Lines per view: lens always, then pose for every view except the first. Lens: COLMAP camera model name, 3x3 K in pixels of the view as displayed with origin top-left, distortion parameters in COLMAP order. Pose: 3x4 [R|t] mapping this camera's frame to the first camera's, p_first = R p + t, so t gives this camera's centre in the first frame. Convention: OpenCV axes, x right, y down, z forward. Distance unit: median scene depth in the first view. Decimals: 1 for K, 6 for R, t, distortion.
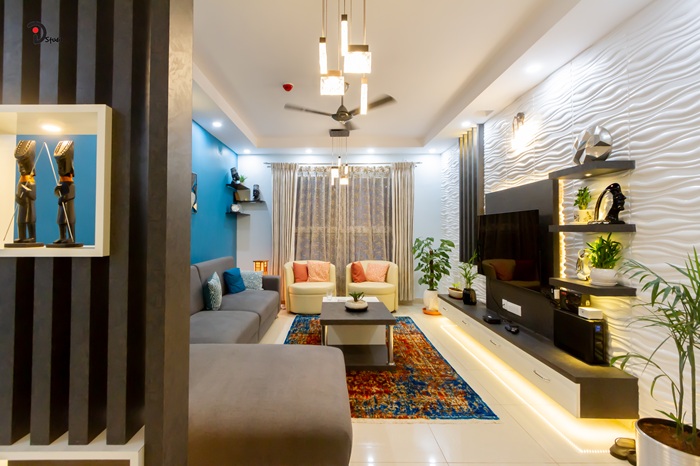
lens RADIAL K [[325.6, 0, 333.9], [0, 325.6, 226.2], [0, 0, 1]] dist [-0.001325, -0.000248]
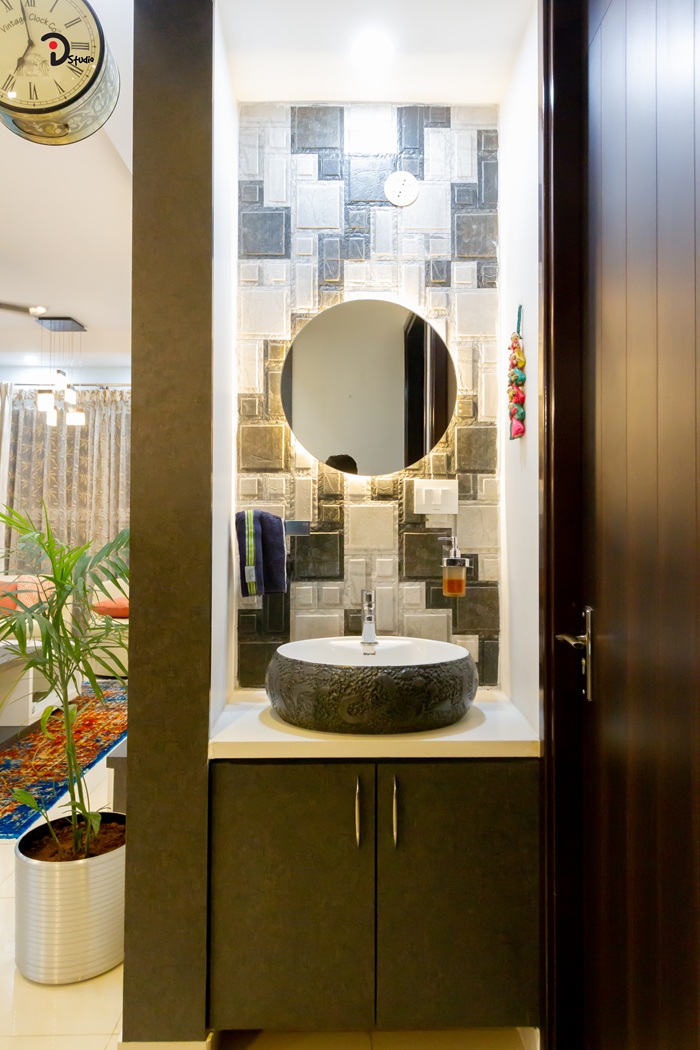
lens RADIAL K [[680.4, 0, 362.3], [0, 680.4, 509.8], [0, 0, 1]] dist [0.002841, 0.001190]
pose [[0.999674, 0.000791, 0.025503, 0.472838], [-0.000473, 0.999922, -0.012475, 0.019498], [-0.025511, 0.012459, 0.999597, -0.084178]]
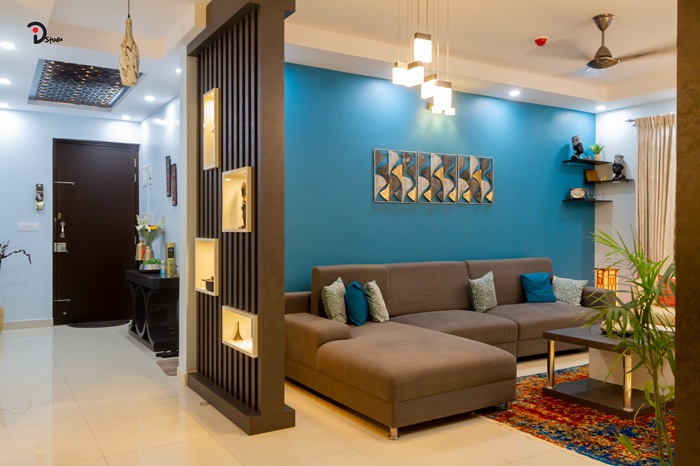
lens RADIAL K [[579.5, 0, 352.6], [0, 579.5, 234.9], [0, 0, 1]] dist [0.004874, -0.012741]
pose [[0.536120, 0.008894, -0.844095, 0.549468], [0.011661, 0.999771, 0.017940, 0.008134], [0.844061, -0.019461, 0.535893, -0.103676]]
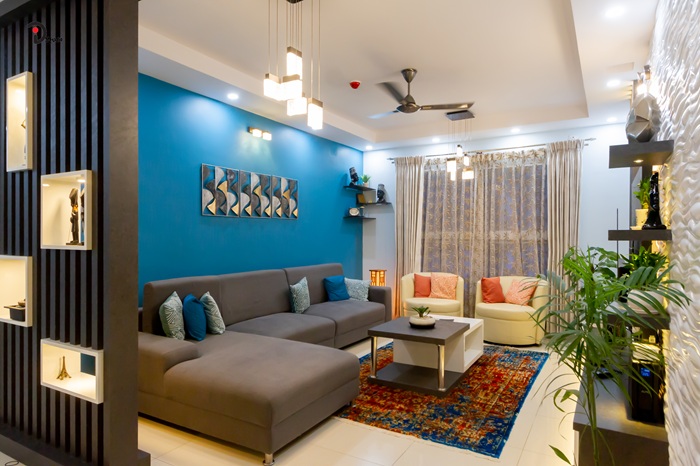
lens RADIAL K [[435.5, 0, 348.6], [0, 435.5, 239.1], [0, 0, 1]] dist [0.003379, 0.000736]
pose [[0.865972, 0.006588, -0.500049, 0.325356], [0.003777, 0.999799, 0.019714, -0.002763], [0.500078, -0.018960, 0.865773, -0.078403]]
